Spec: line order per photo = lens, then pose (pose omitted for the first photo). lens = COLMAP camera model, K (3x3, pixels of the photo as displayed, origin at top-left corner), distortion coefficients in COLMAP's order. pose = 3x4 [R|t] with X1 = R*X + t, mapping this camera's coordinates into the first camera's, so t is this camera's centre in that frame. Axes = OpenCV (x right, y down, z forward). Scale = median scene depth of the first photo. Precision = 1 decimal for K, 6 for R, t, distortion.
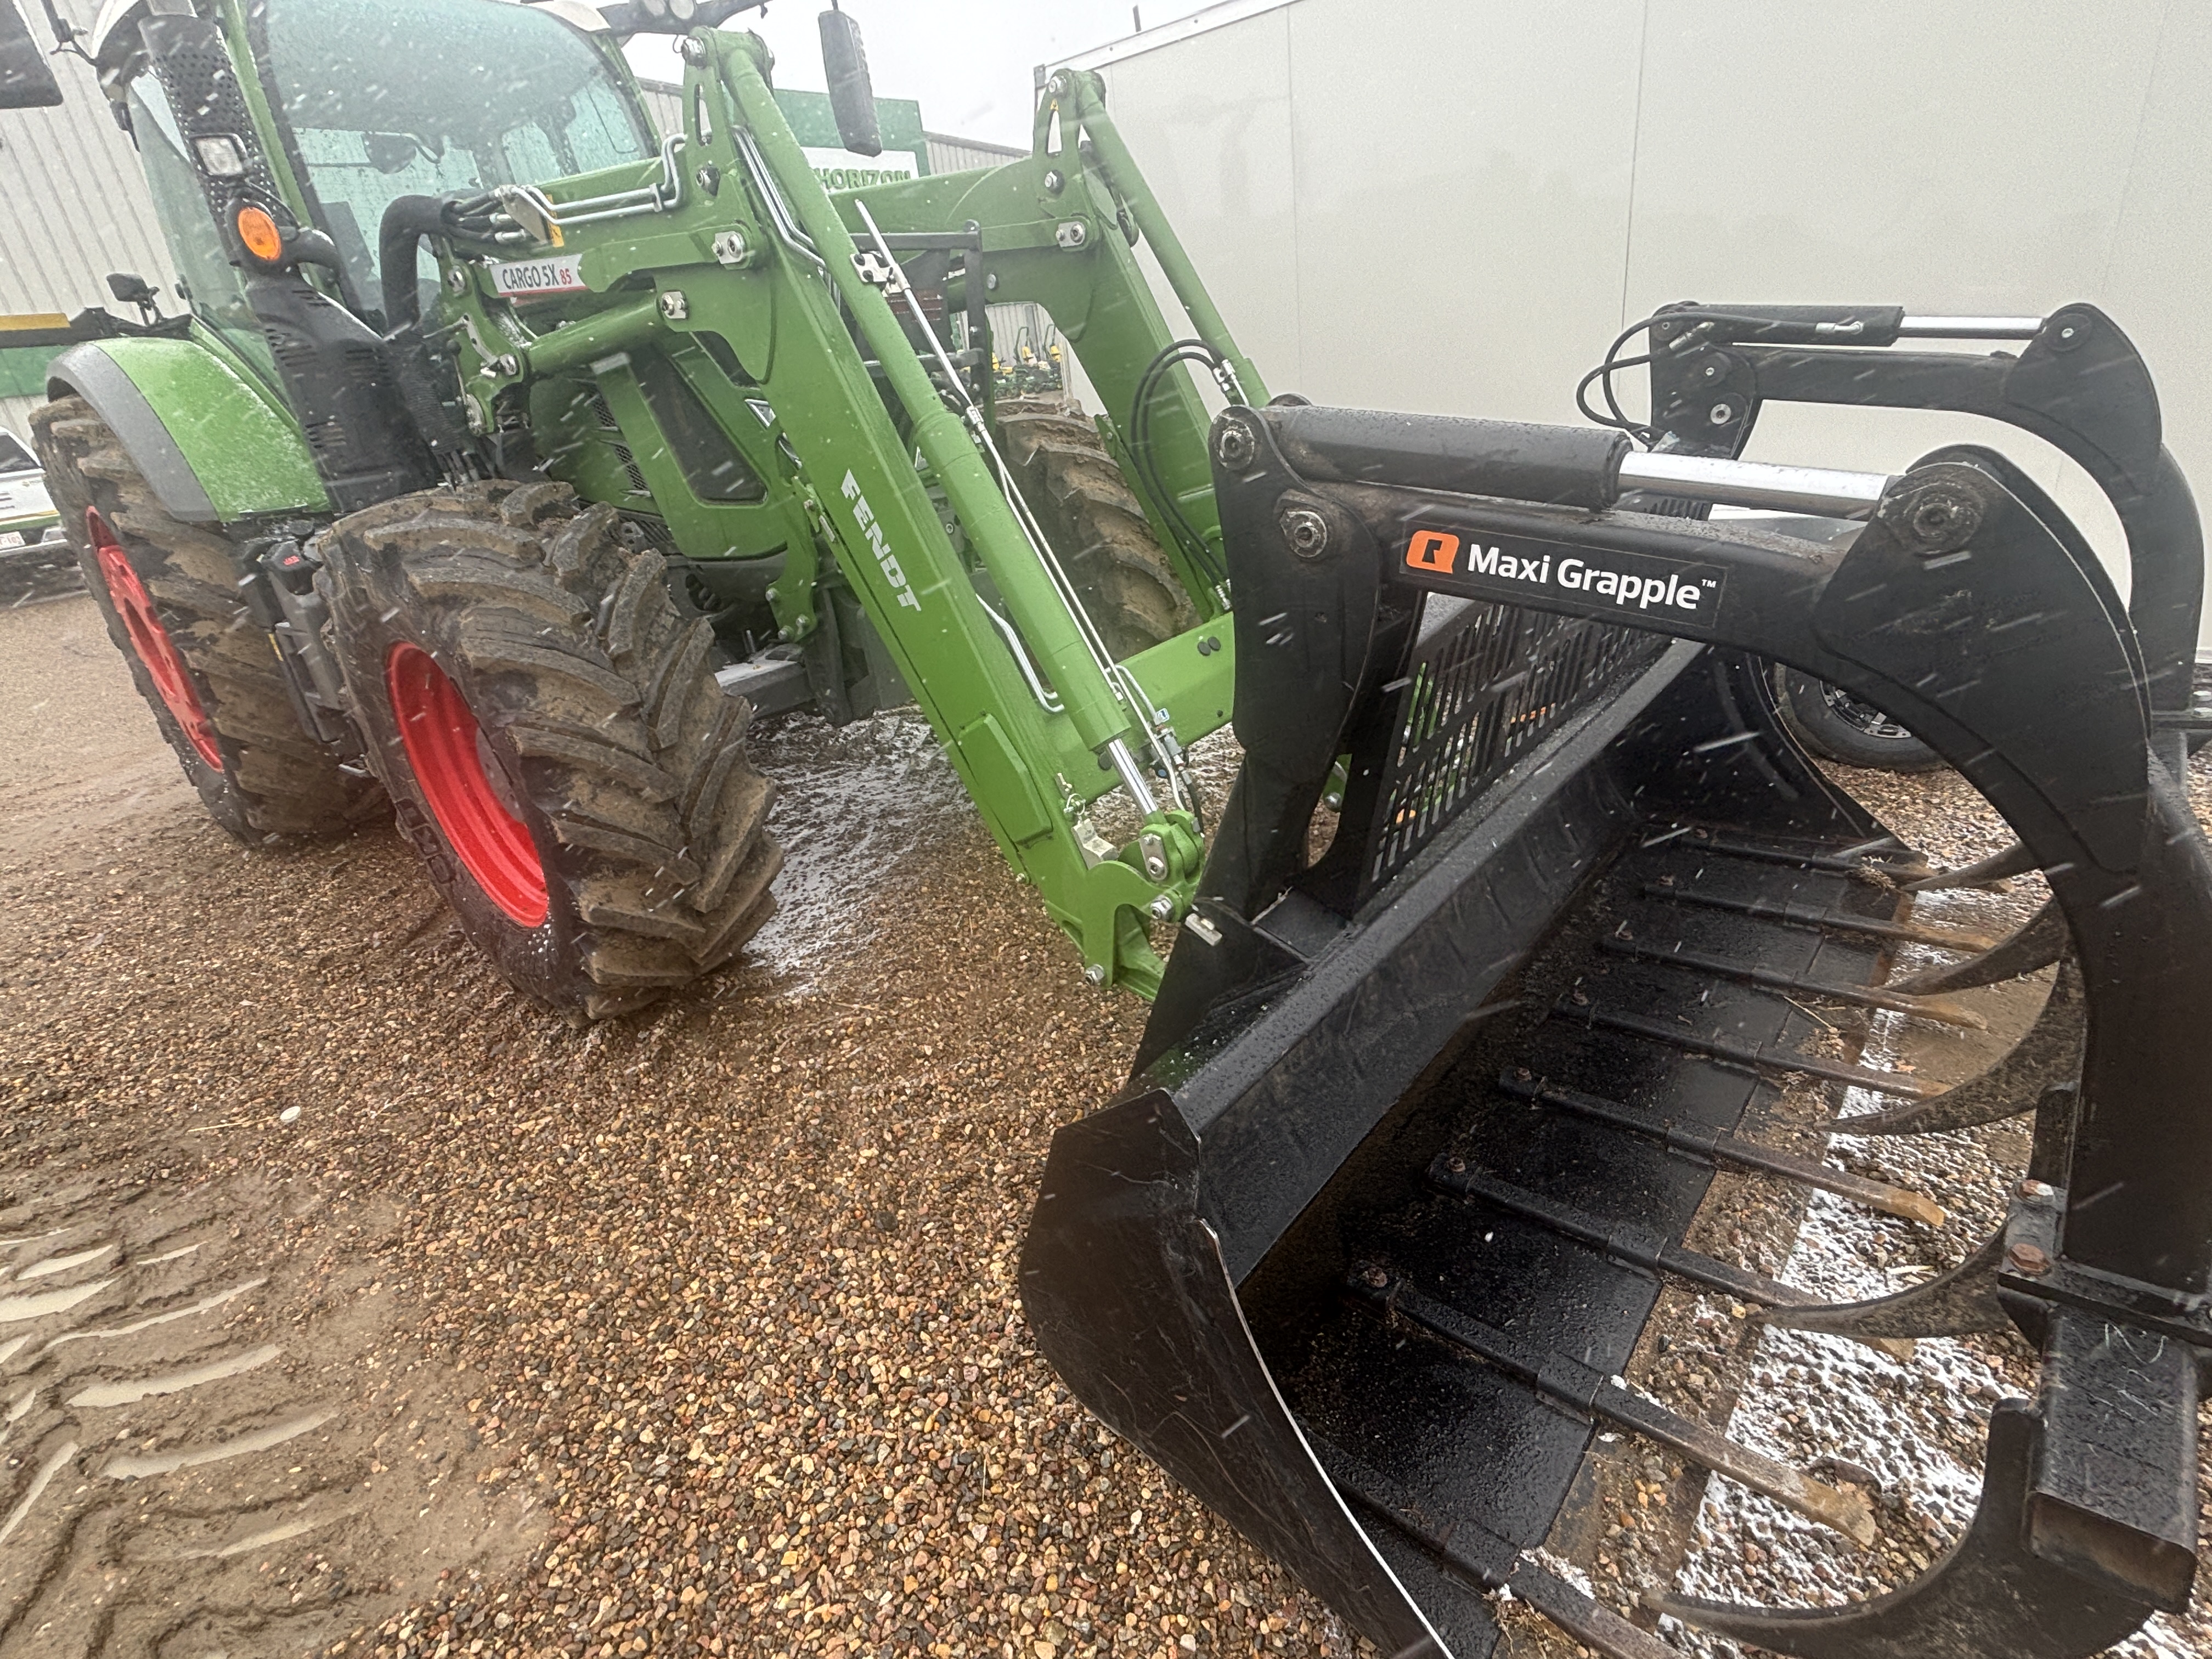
lens RADIAL K [[999.6, 0, 1106.0], [0, 999.6, 829.5], [0, 0, 1]] dist [-0.017071, 0.000265]
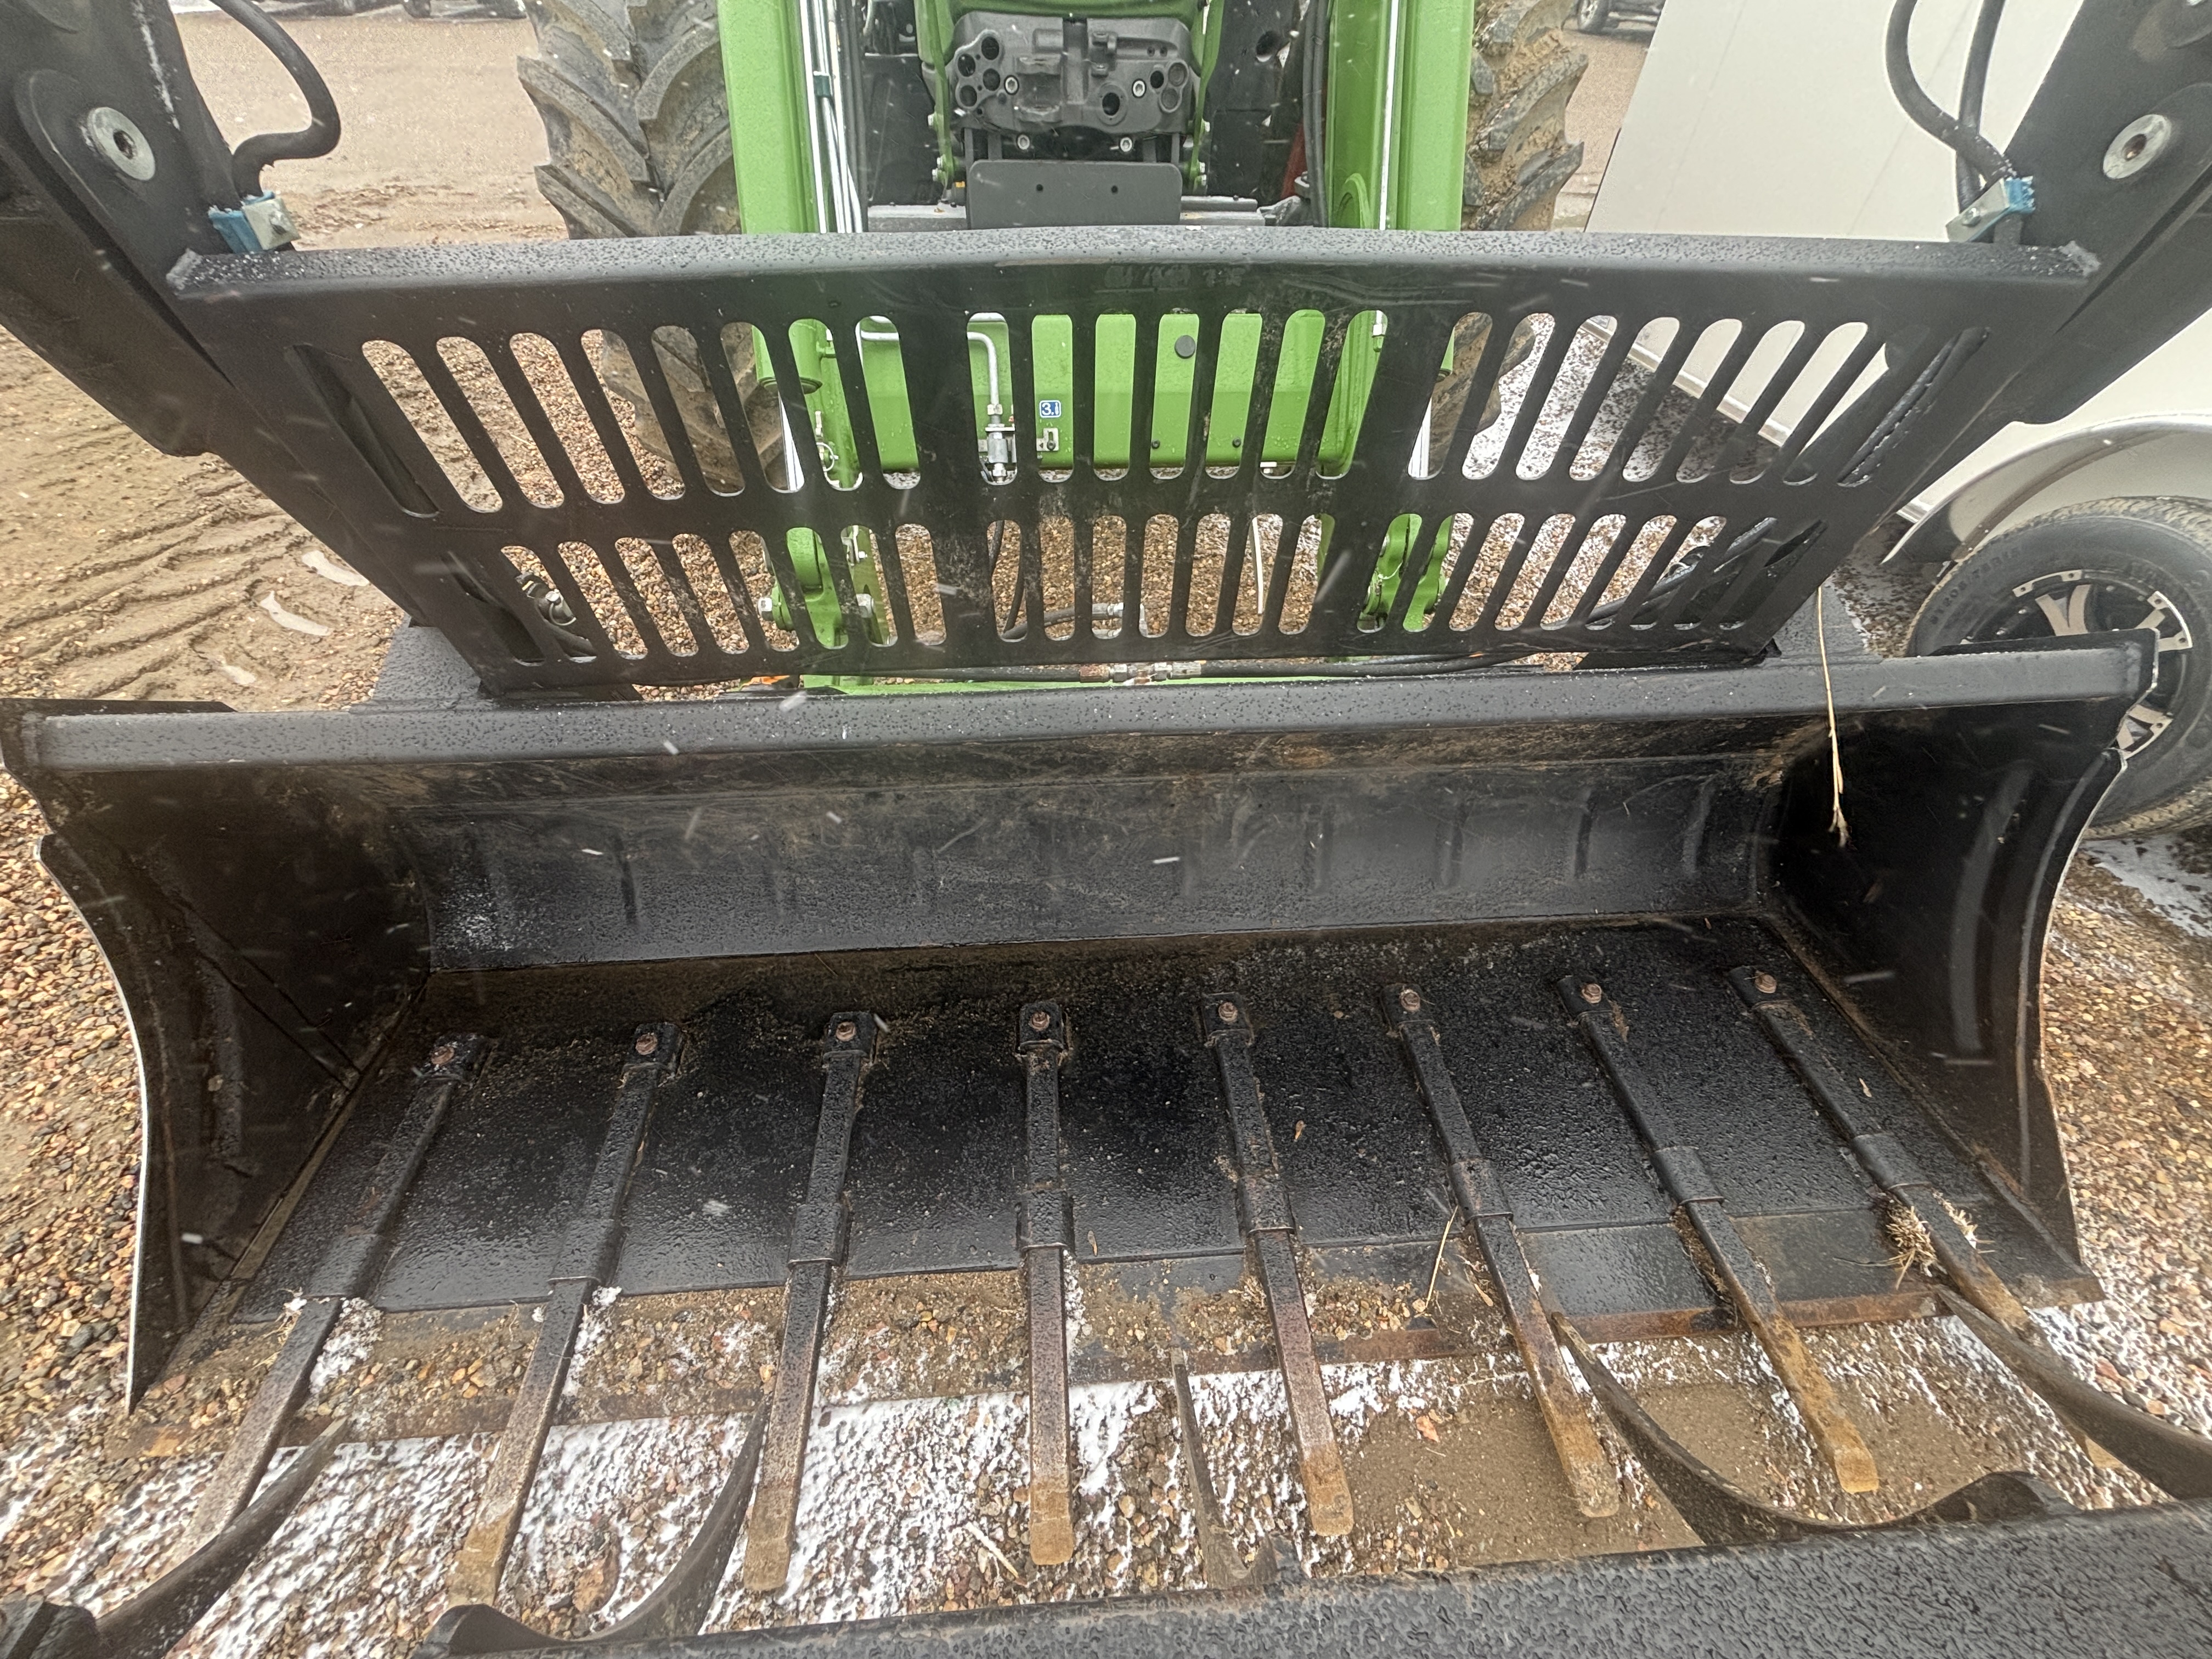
lens RADIAL K [[889.4, 0, 1107.7], [0, 889.4, 824.1], [0, 0, 1]] dist [-0.001310, -0.000113]
pose [[0.717926, 0.590649, -0.368396, 0.725253], [-0.404875, 0.784790, 0.469235, -0.266475], [0.566266, -0.187722, 0.802560, 0.570476]]
